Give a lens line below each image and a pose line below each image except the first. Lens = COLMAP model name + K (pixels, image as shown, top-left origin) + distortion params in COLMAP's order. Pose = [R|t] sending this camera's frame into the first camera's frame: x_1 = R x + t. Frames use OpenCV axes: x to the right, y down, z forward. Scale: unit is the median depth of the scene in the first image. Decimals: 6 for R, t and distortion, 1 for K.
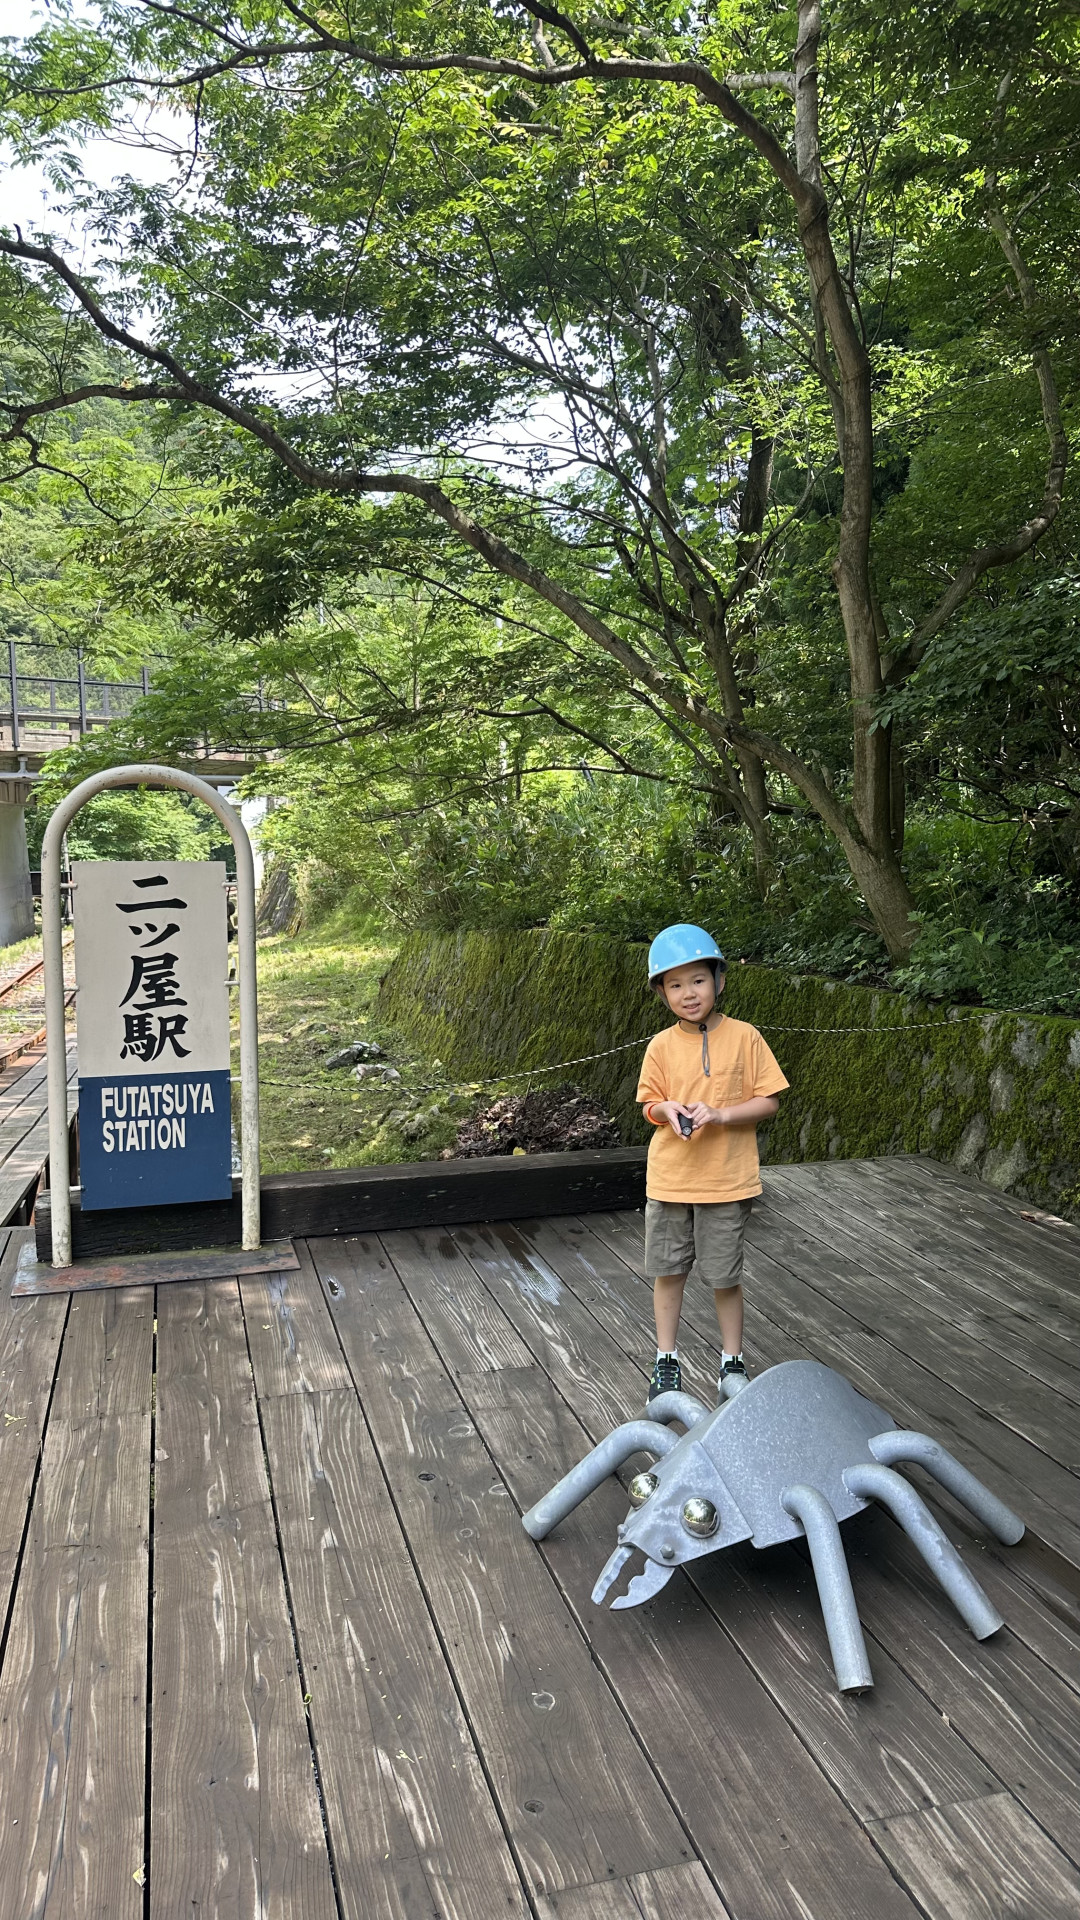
lens RADIAL K [[1289.0, 0, 540.0], [0, 1289.0, 960.0], [0, 0, 1]] dist [0.076220, -0.001268]
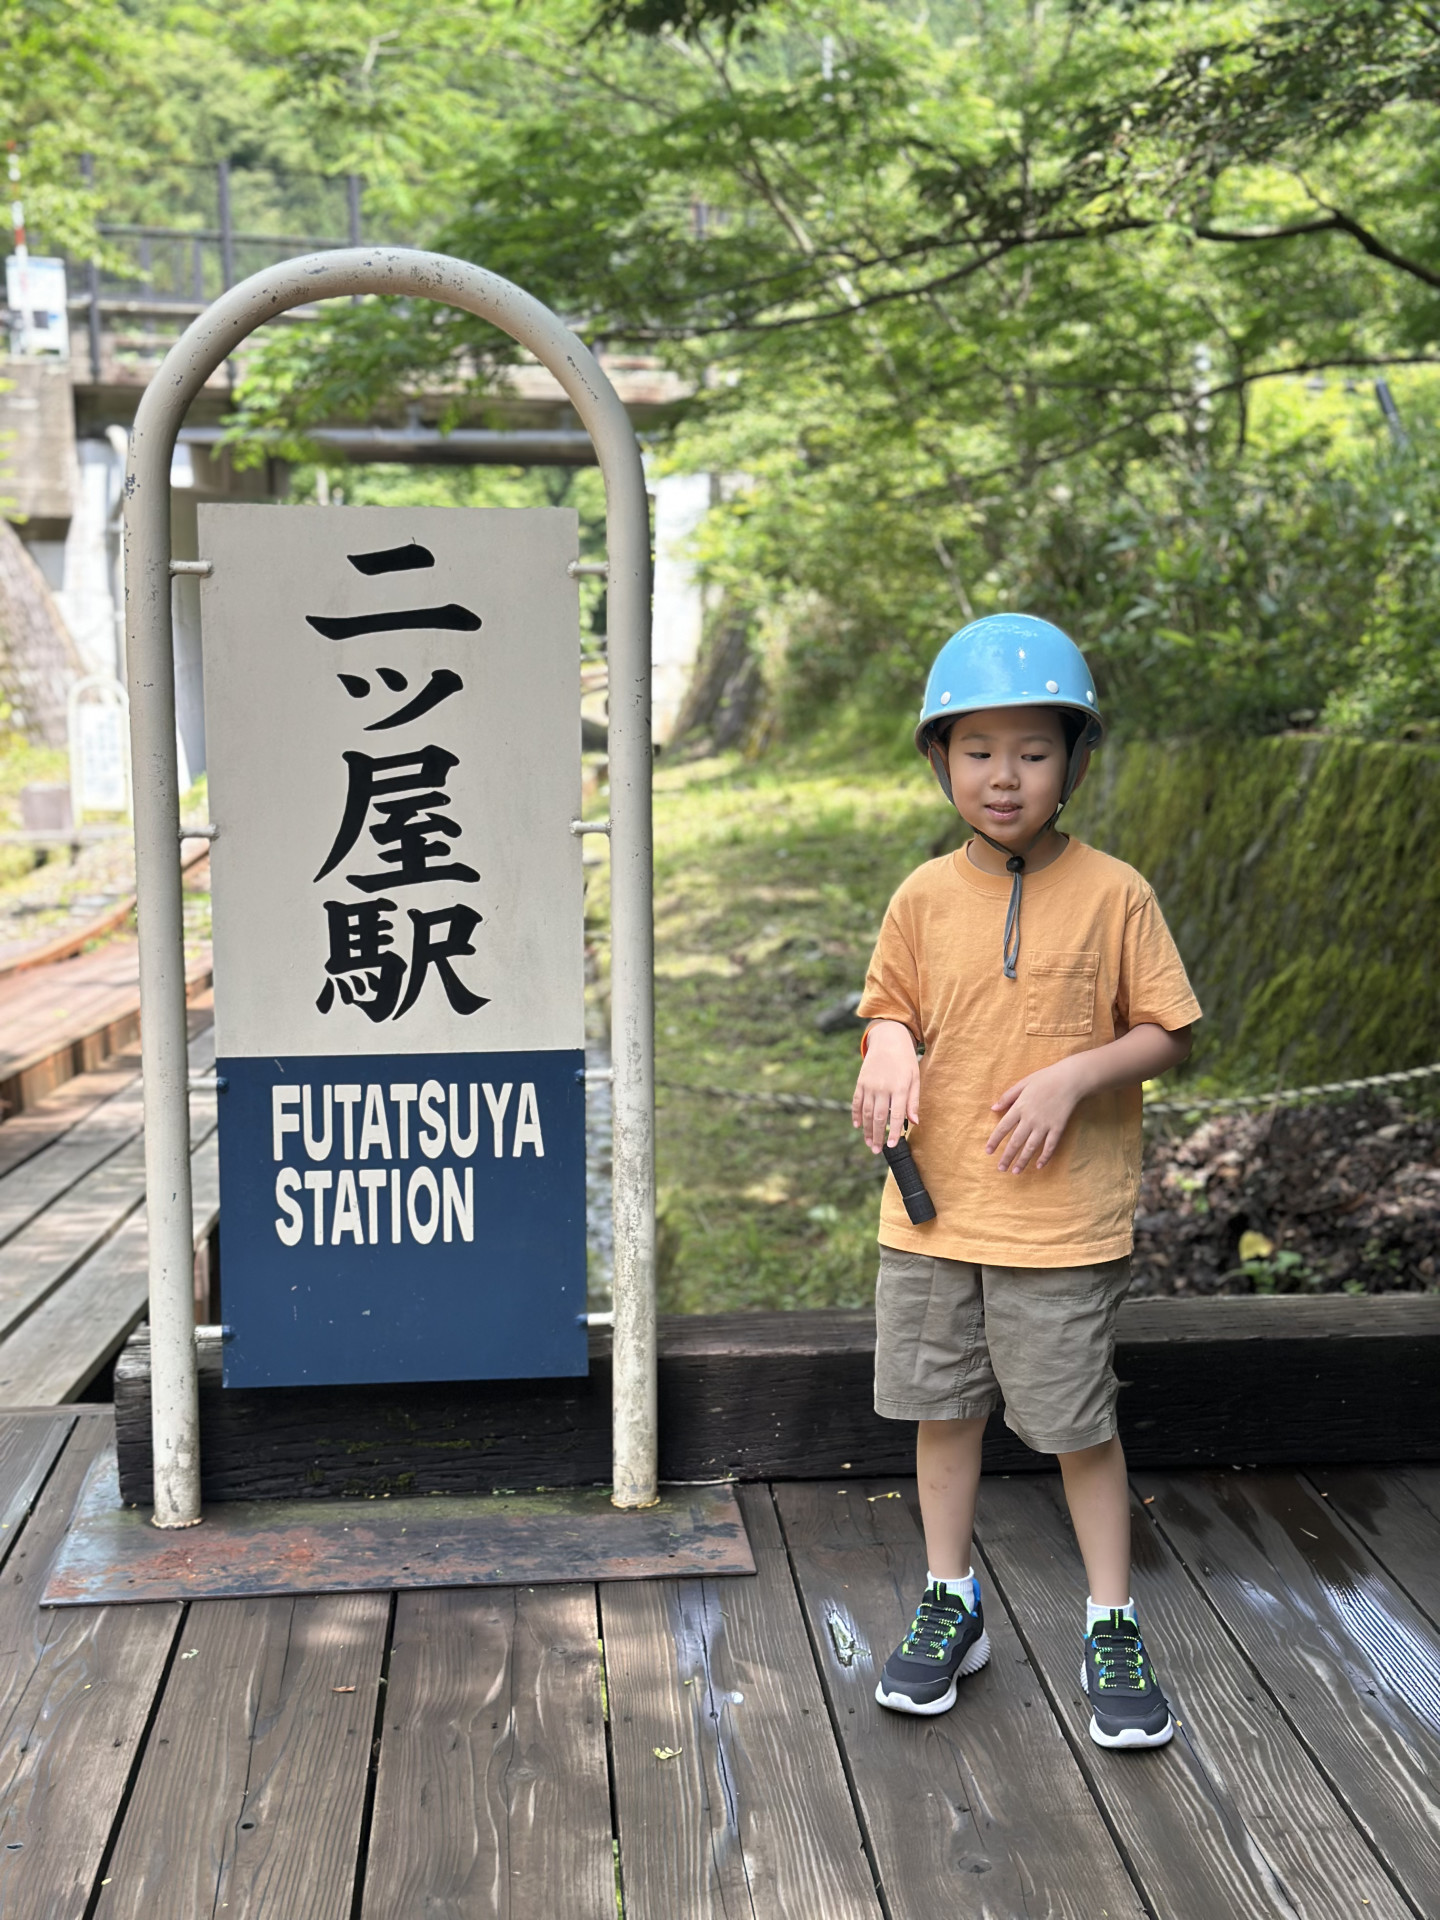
lens RADIAL K [[2650.4, 0, 720.0], [0, 2650.4, 960.0], [0, 0, 1]] dist [0.206536, -0.479333]
pose [[0.979649, 0.026328, -0.198983, -0.041869], [-0.015146, 0.998230, 0.057514, 0.011370], [0.200145, -0.053330, 0.978314, 0.230524]]
